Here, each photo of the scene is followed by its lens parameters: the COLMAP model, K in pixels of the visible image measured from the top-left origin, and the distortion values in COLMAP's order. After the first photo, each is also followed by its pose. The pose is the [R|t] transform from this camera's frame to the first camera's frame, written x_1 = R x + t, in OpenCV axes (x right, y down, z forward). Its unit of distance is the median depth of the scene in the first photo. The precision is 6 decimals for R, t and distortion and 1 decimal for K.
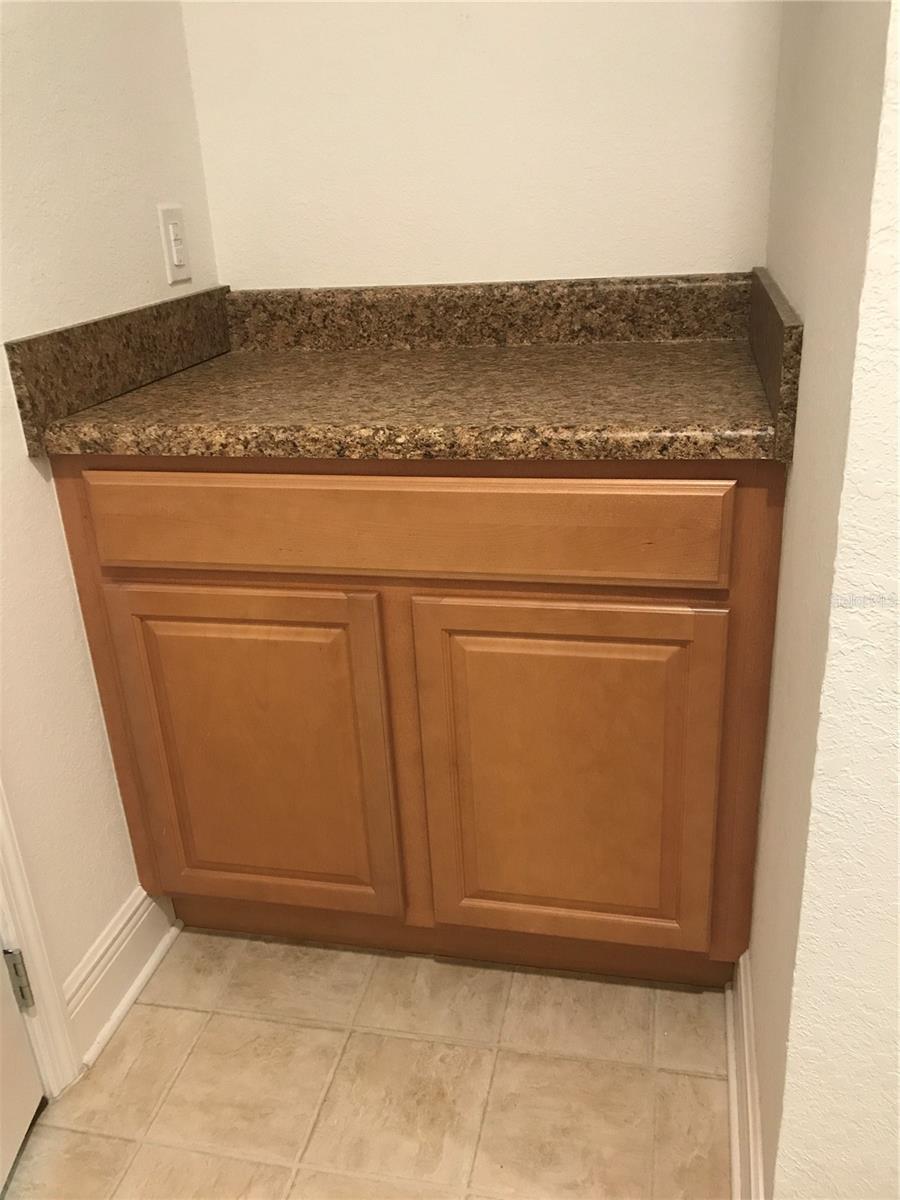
lens RADIAL K [[982.6, 0, 450.0], [0, 982.6, 600.0], [0, 0, 1]] dist [0.030752, -0.007905]
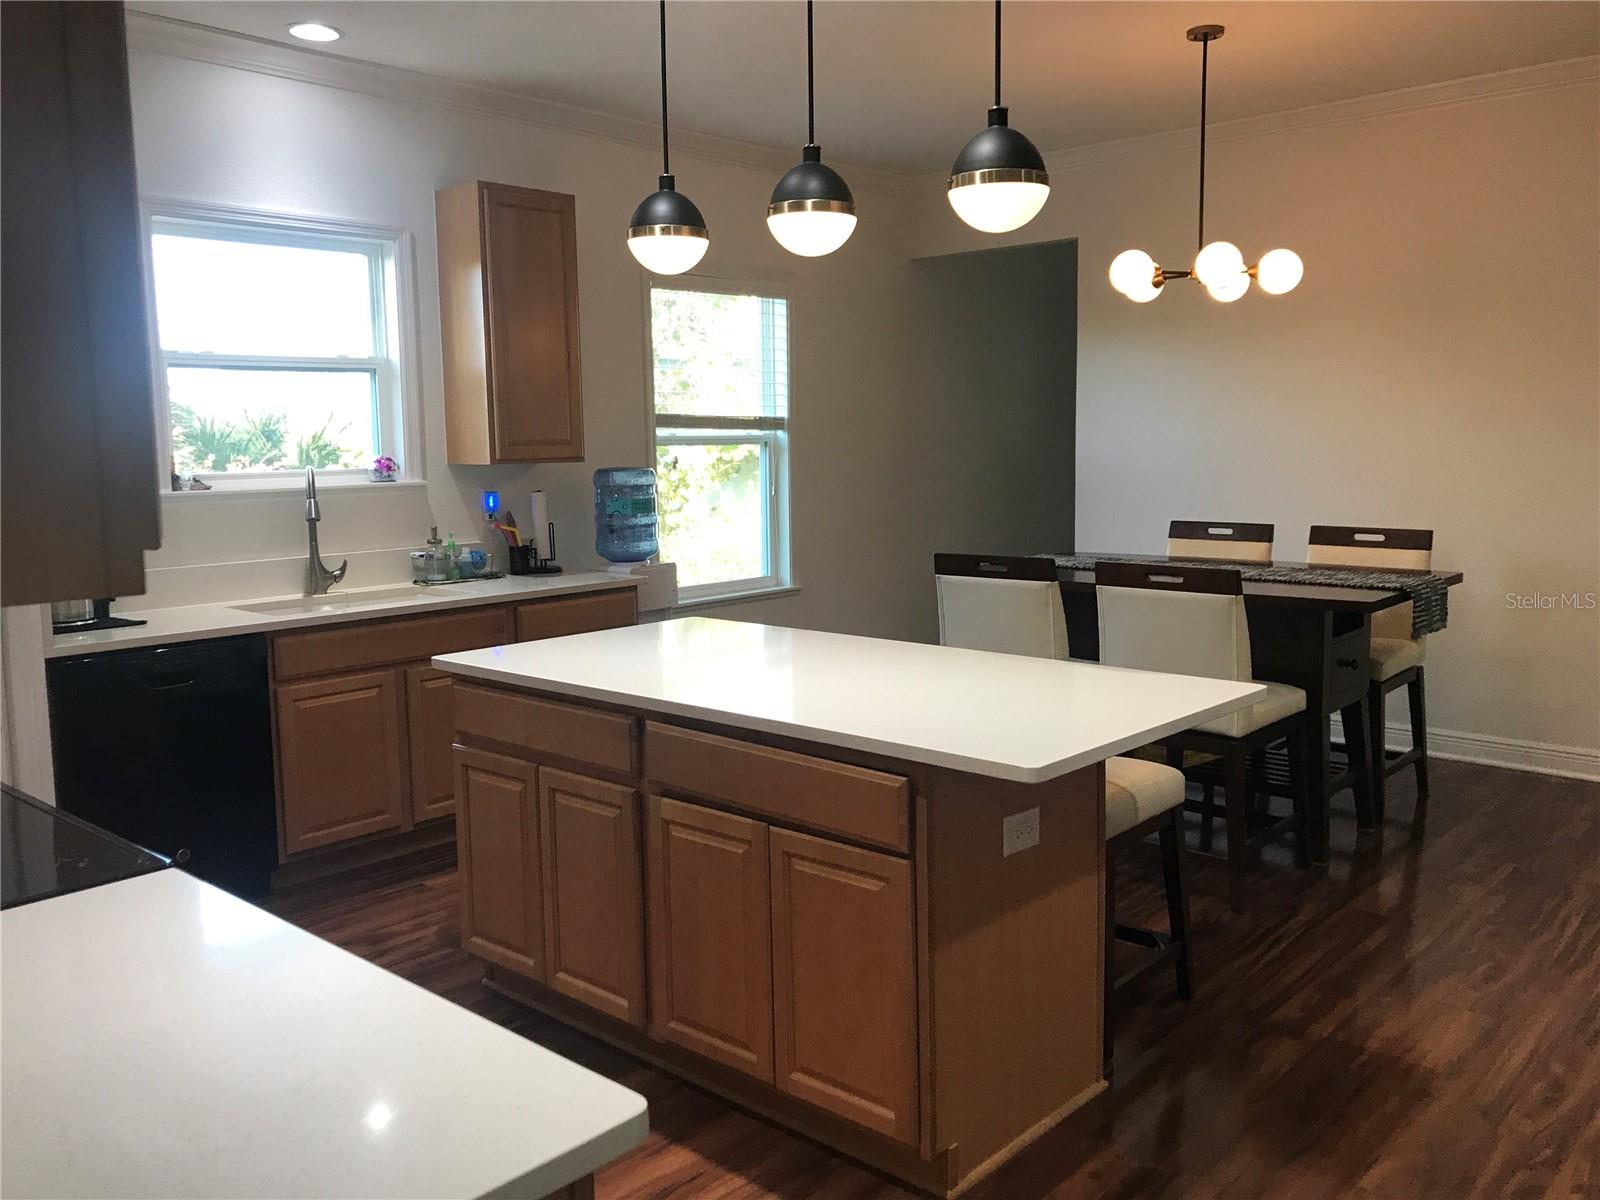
lens RADIAL K [[1310.1, 0, 800.0], [0, 1310.1, 600.0], [0, 0, 1]] dist [0.030752, -0.007905]
pose [[0.882836, 0.096033, -0.459759, 0.949426], [-0.198488, 0.963452, -0.179897, 0.014975], [0.425679, 0.250076, 0.869632, -0.902062]]
